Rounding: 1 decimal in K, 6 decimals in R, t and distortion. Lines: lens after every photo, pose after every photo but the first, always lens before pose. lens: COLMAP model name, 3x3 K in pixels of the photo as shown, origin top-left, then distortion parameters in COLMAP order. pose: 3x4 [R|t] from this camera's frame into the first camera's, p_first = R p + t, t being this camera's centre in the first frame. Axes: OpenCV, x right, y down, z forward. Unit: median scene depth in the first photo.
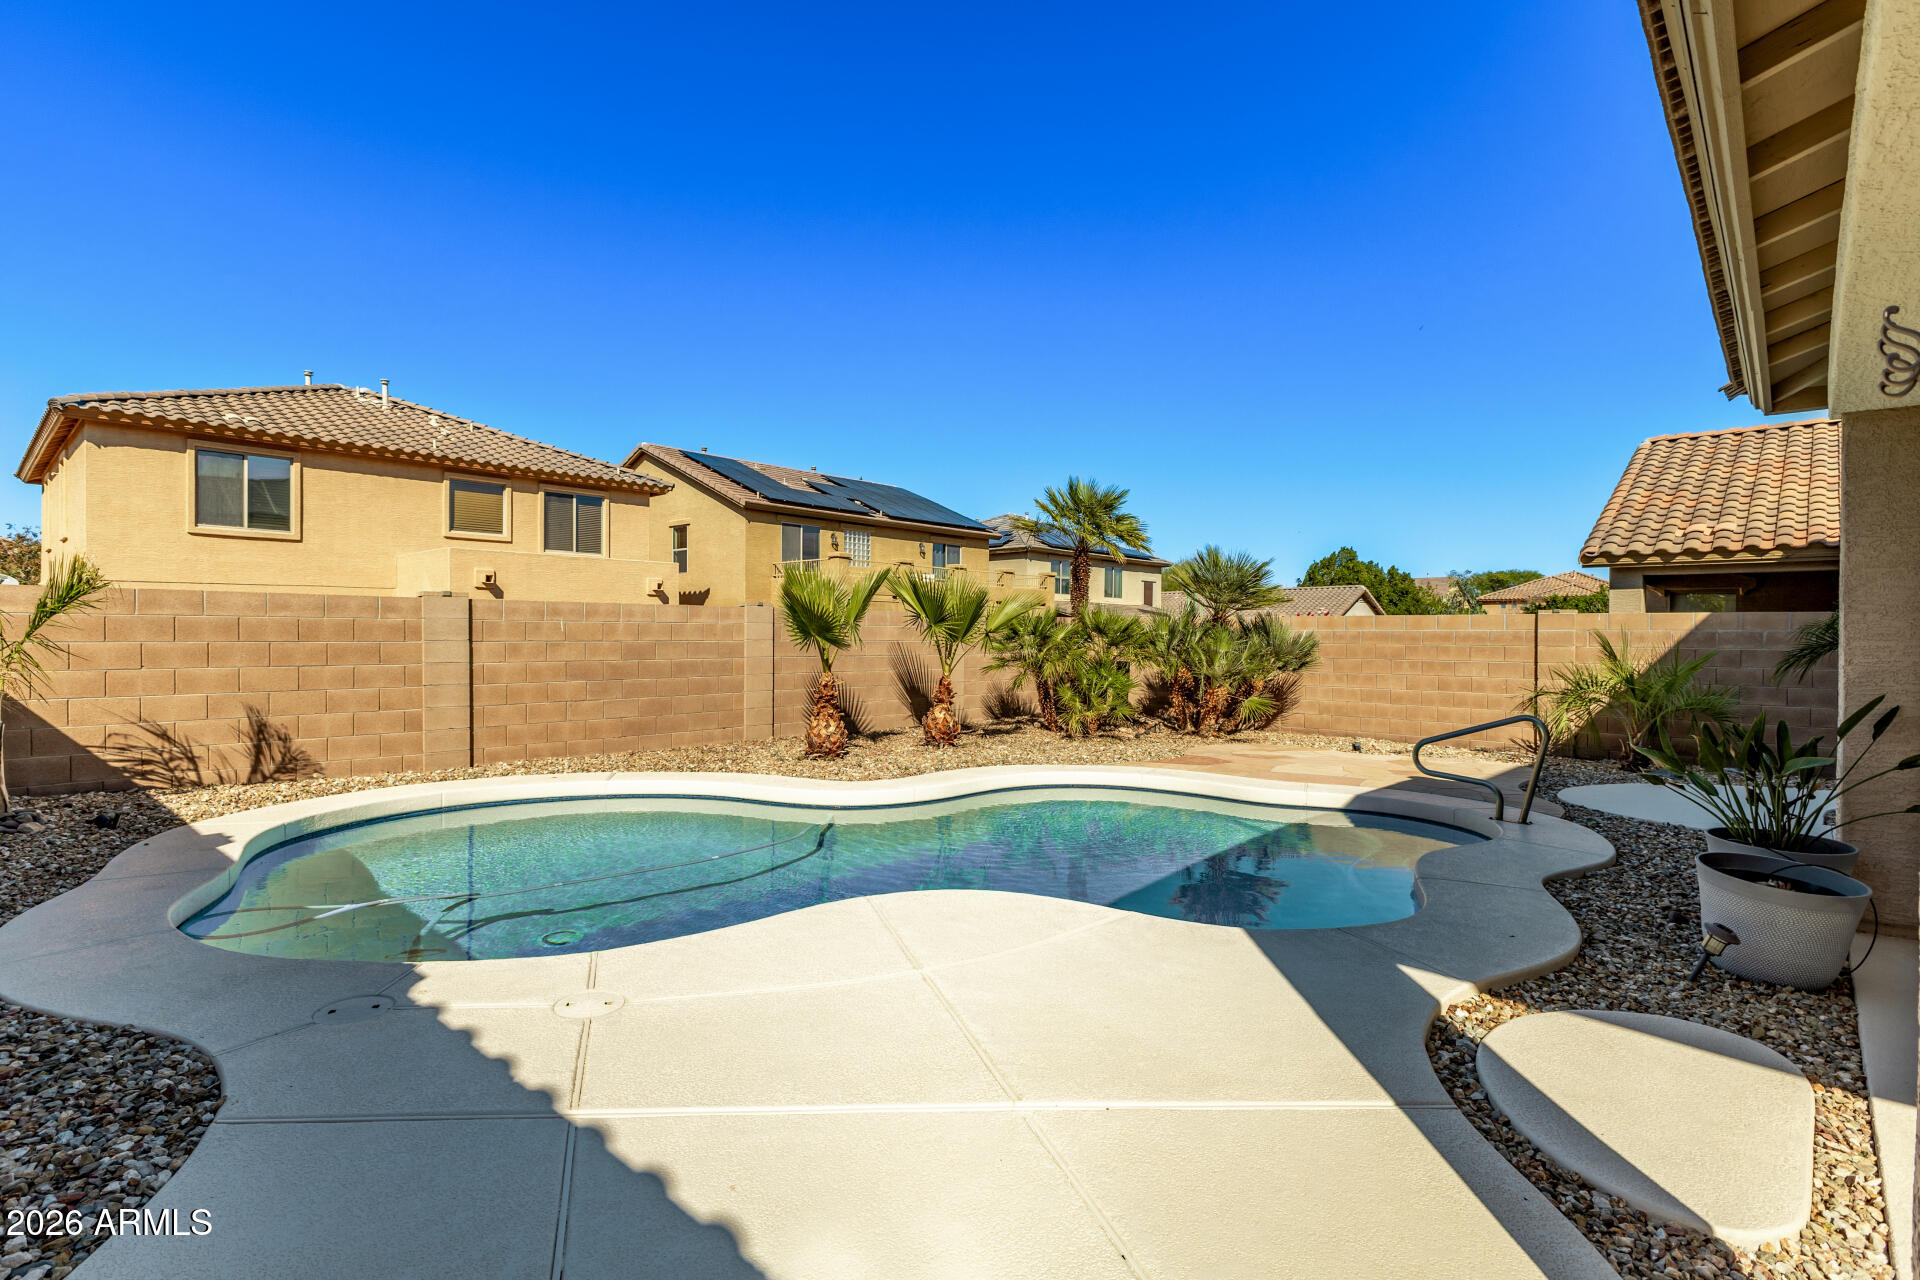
lens RADIAL K [[935.3, 0, 959.3], [0, 935.3, 642.0], [0, 0, 1]] dist [-0.000818, -0.000263]
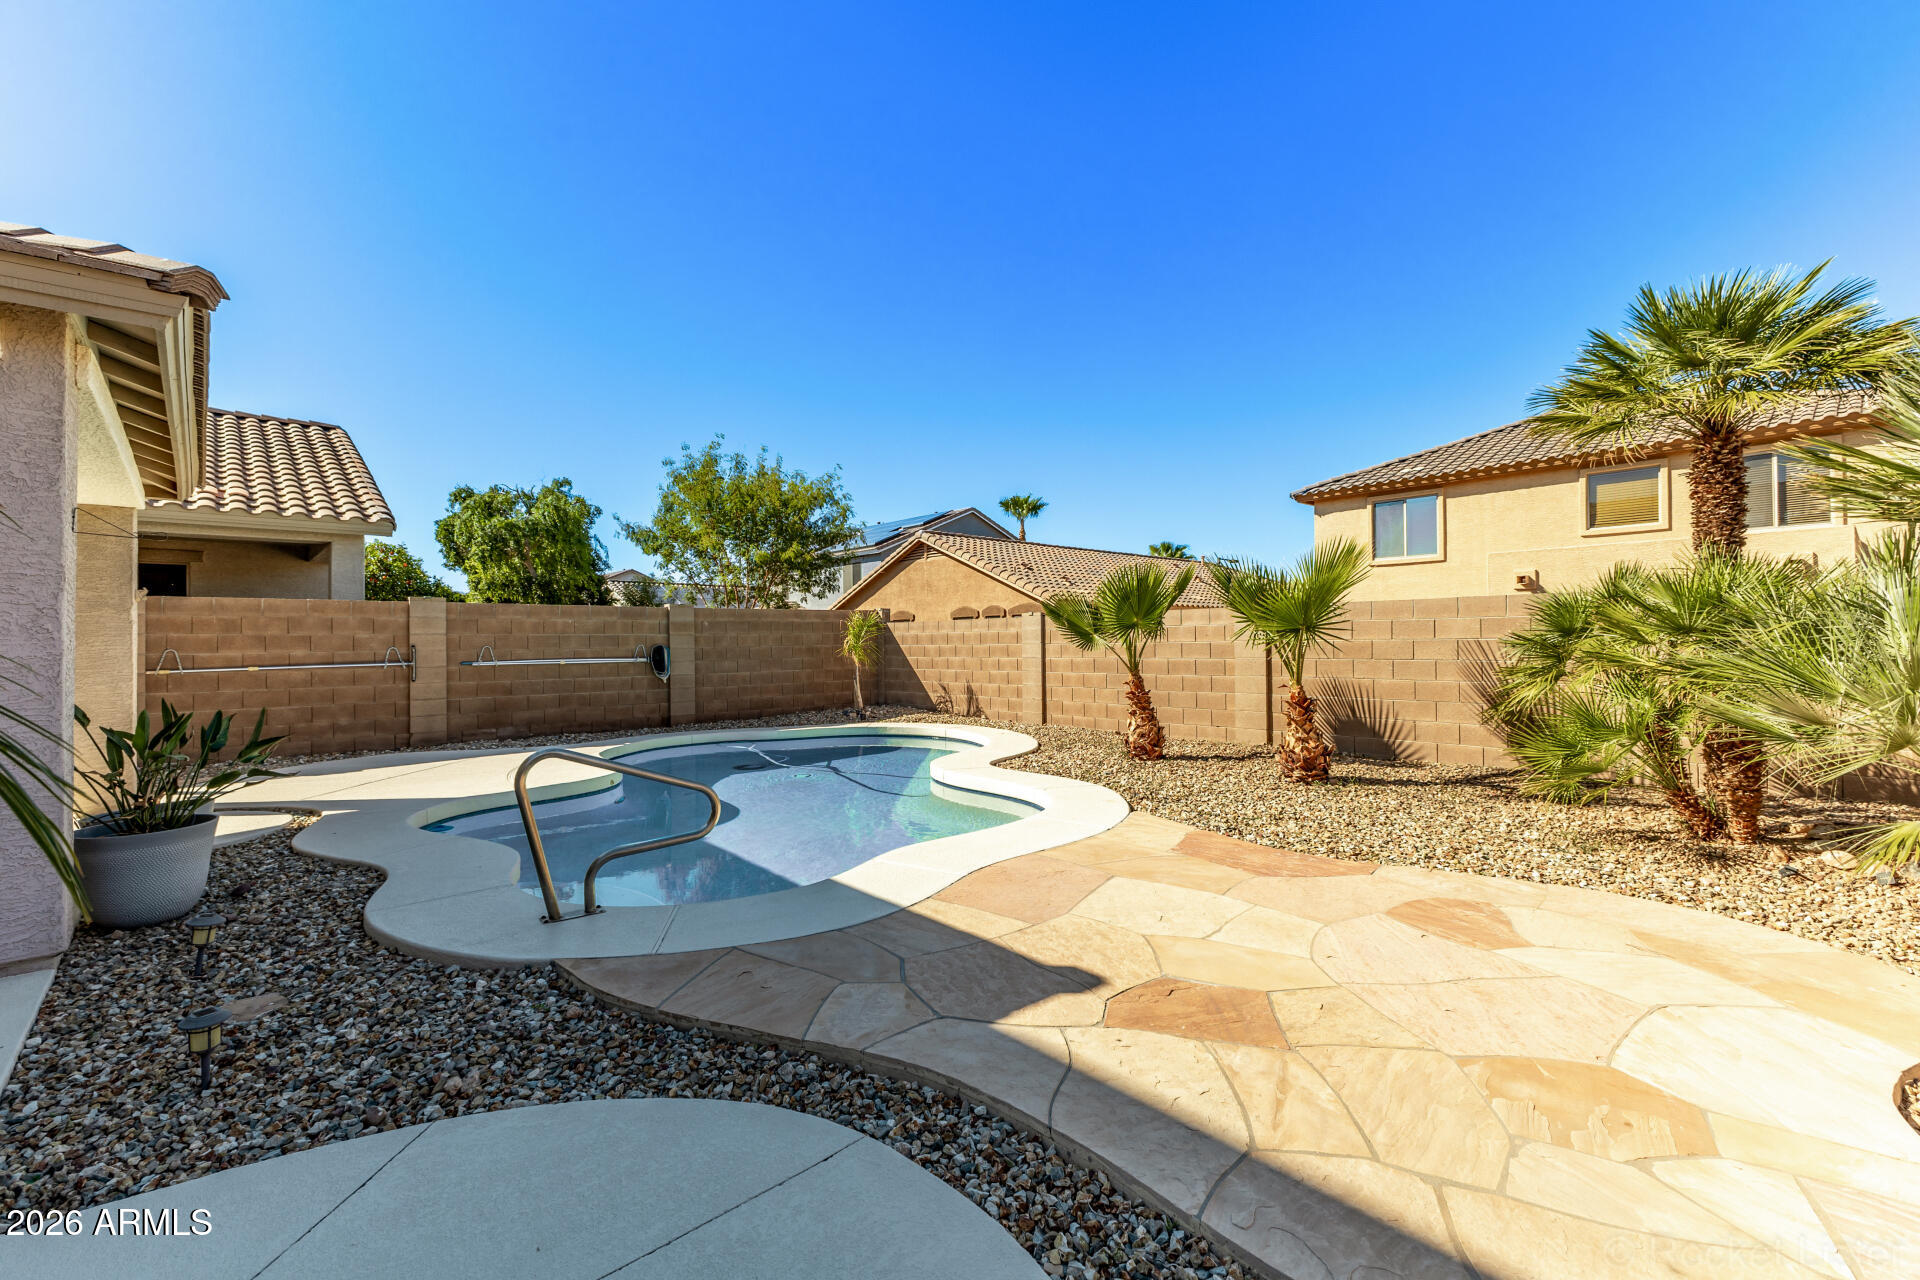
lens RADIAL K [[823.8, 0, 952.9], [0, 823.8, 639.9], [0, 0, 1]] dist [0.012283, -0.002229]
pose [[-0.099402, -0.011077, -0.994986, 0.586861], [0.002267, 0.999933, -0.011359, 0.005950], [0.995045, -0.003385, -0.099370, 0.692599]]
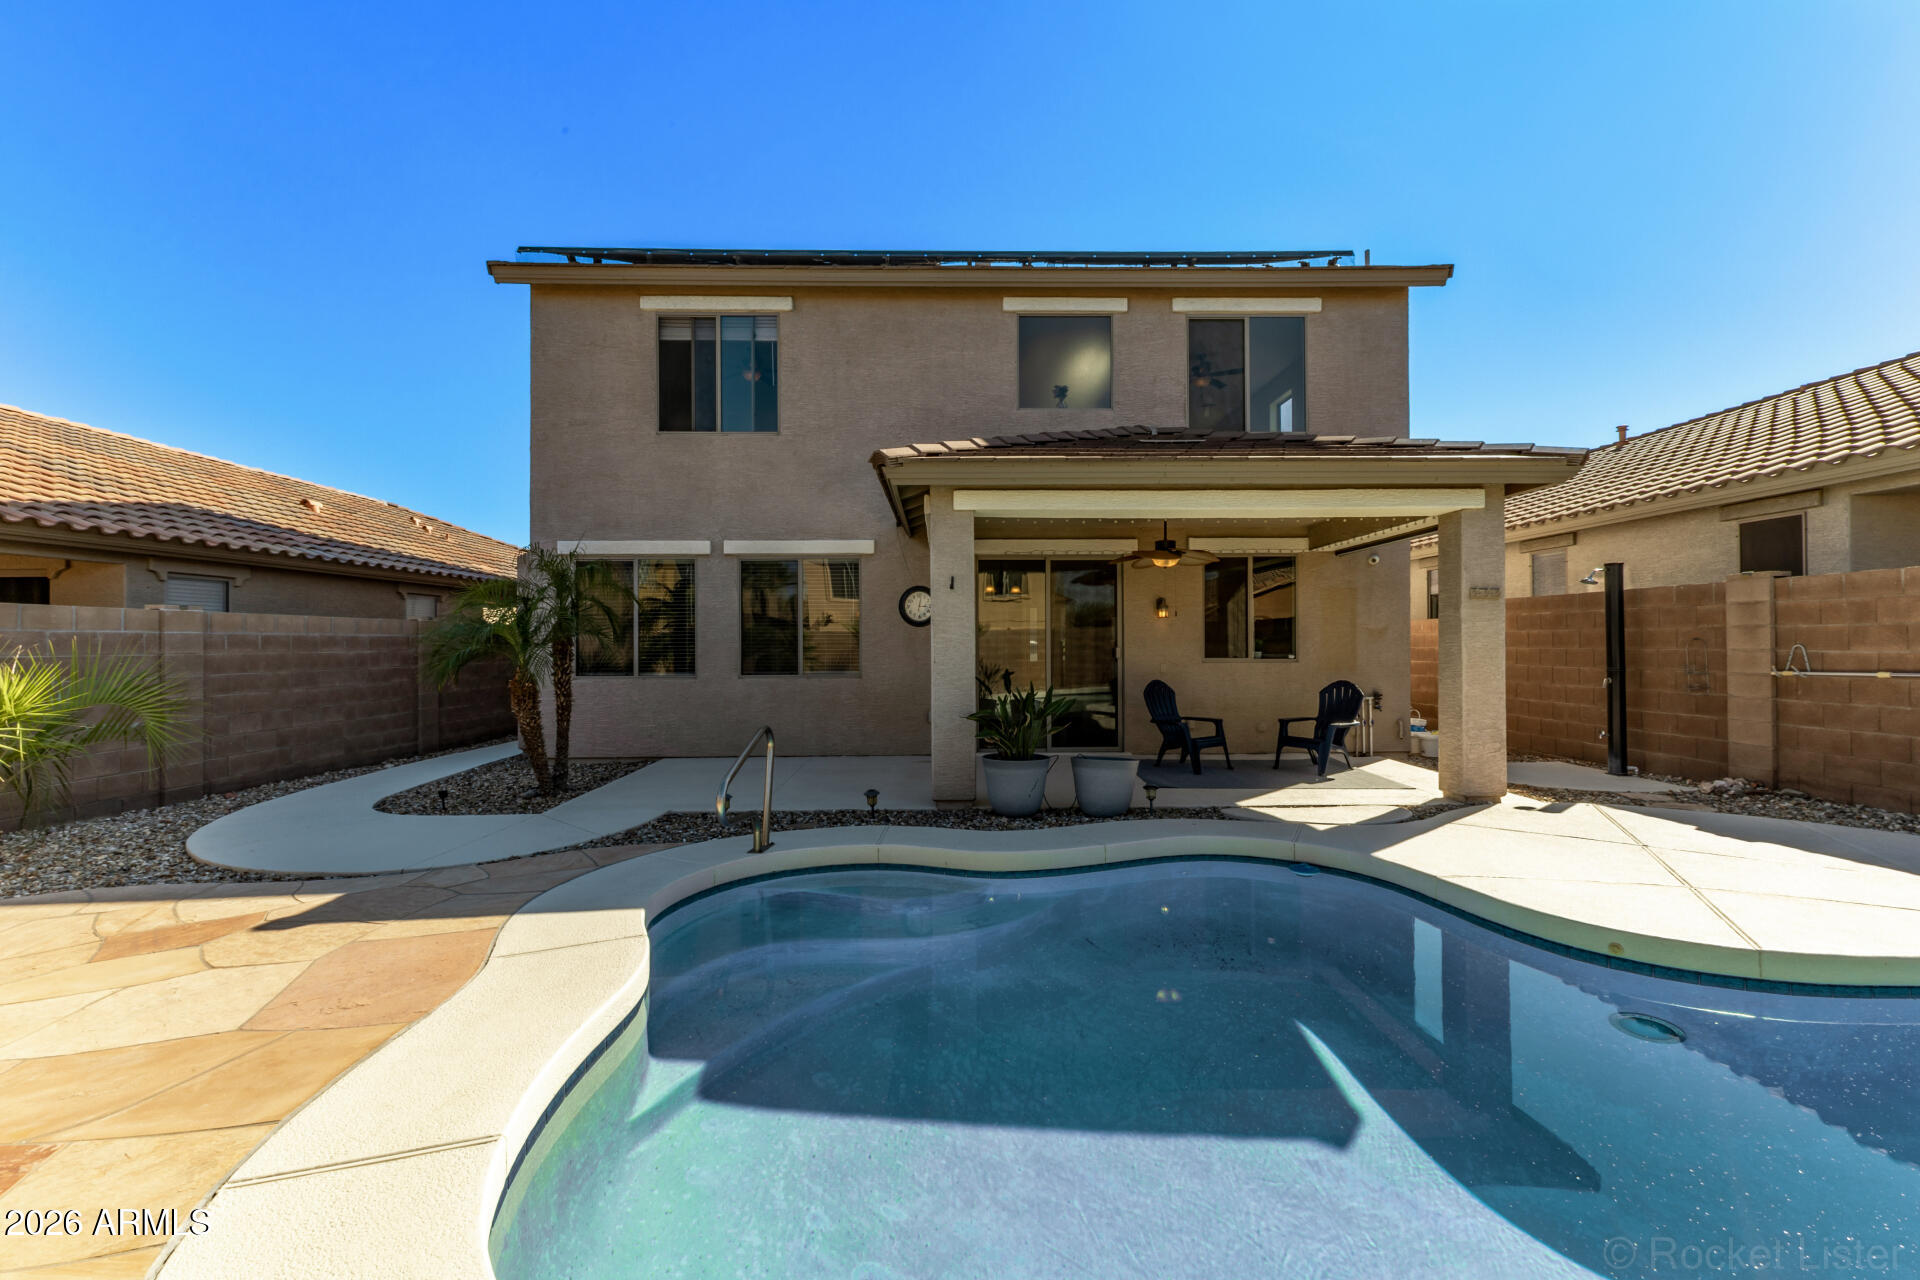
lens RADIAL K [[823.8, 0, 959.6], [0, 823.8, 635.2], [0, 0, 1]] dist [0.012283, -0.002229]
pose [[-0.690062, 0.002988, 0.723744, -0.058654], [0.004794, 0.999988, 0.000442, -0.004372], [-0.723734, 0.003775, -0.690069, 0.738335]]
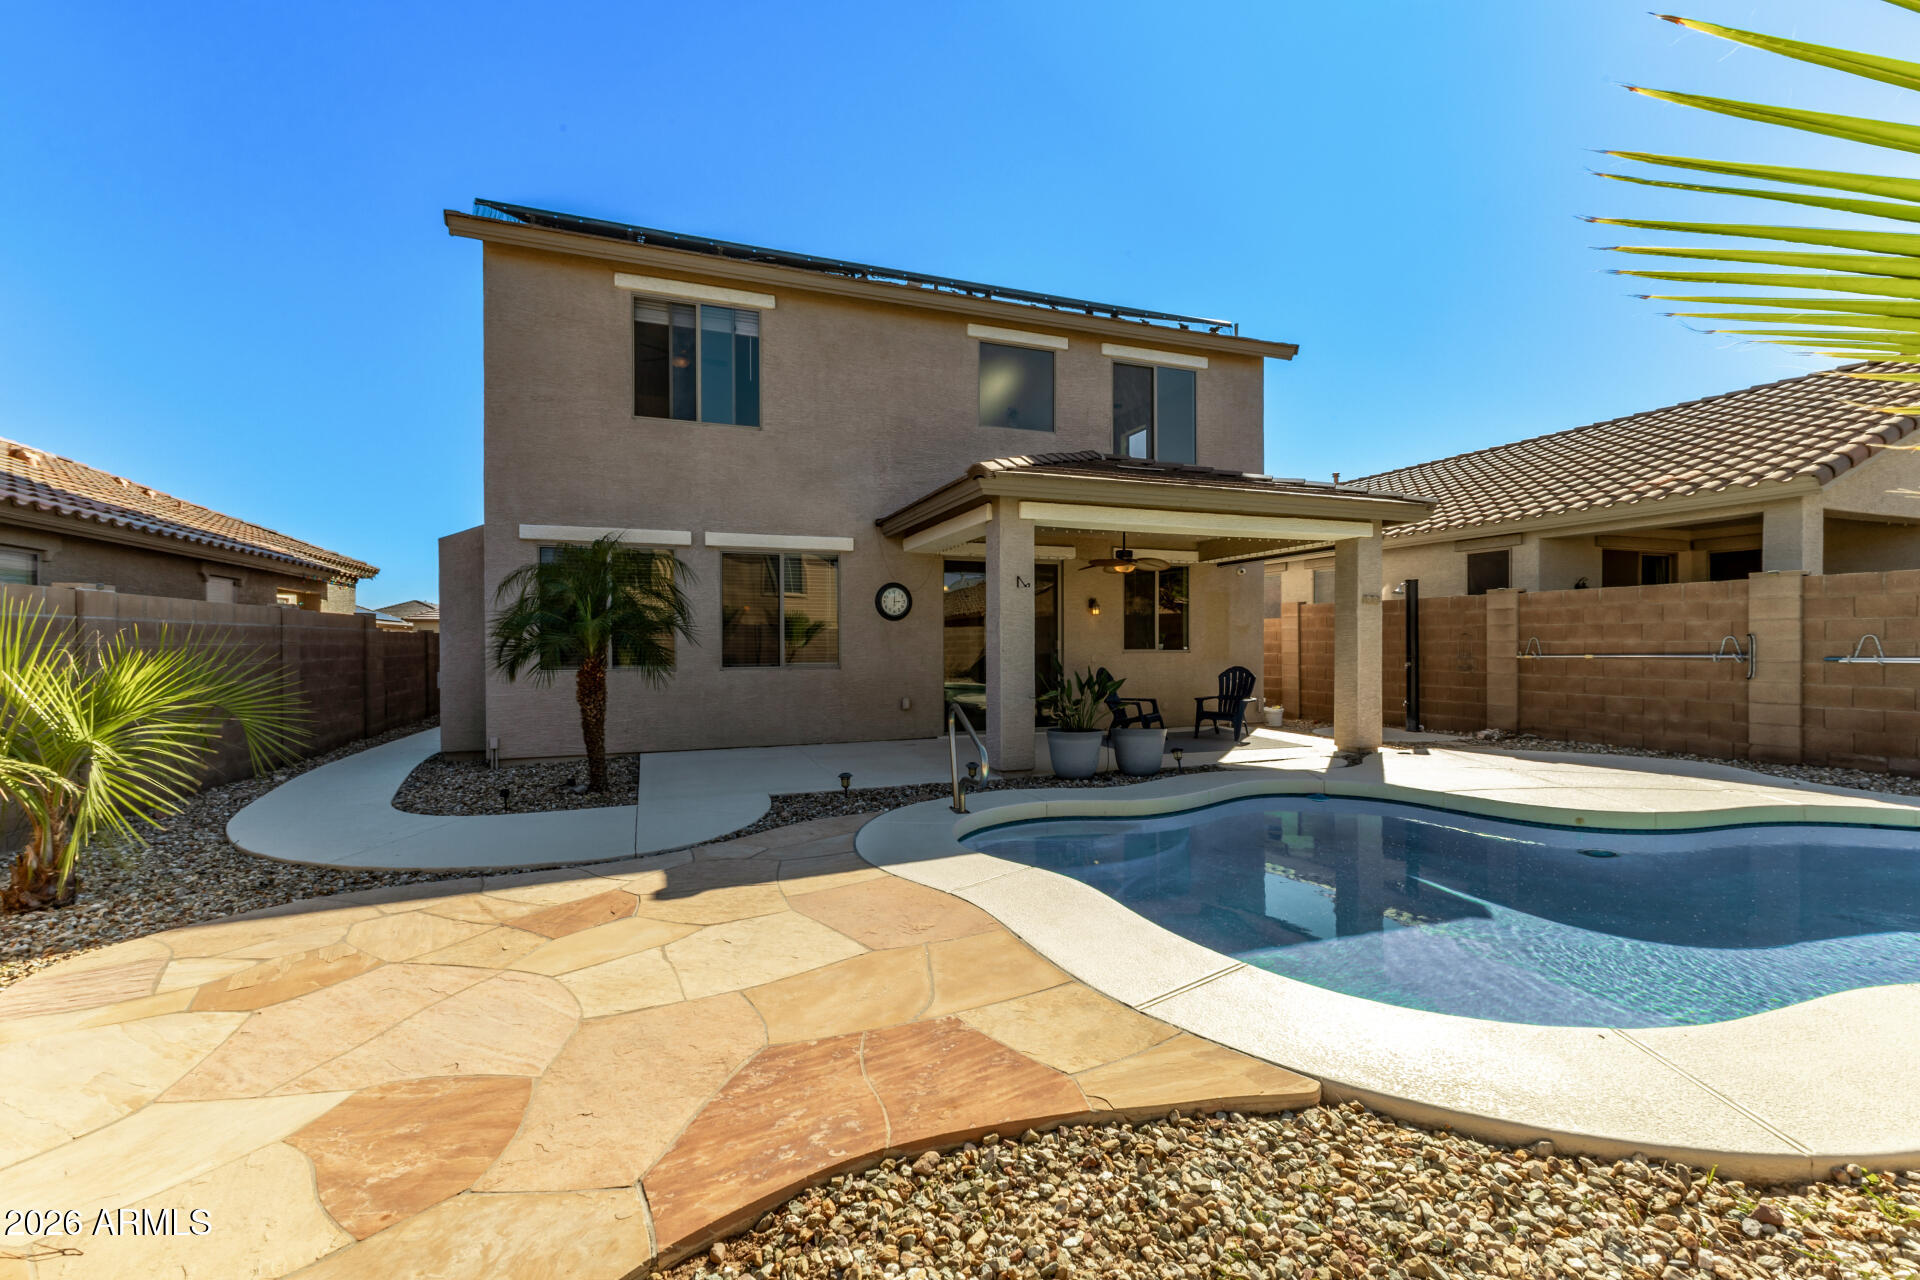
lens RADIAL K [[823.8, 0, 959.3], [0, 823.8, 640.9], [0, 0, 1]] dist [0.012283, -0.002229]
pose [[-0.893878, -0.003999, 0.448293, 0.096193], [0.000077, 0.999959, 0.009074, 0.000507], [-0.448311, 0.008146, -0.893840, 0.944674]]
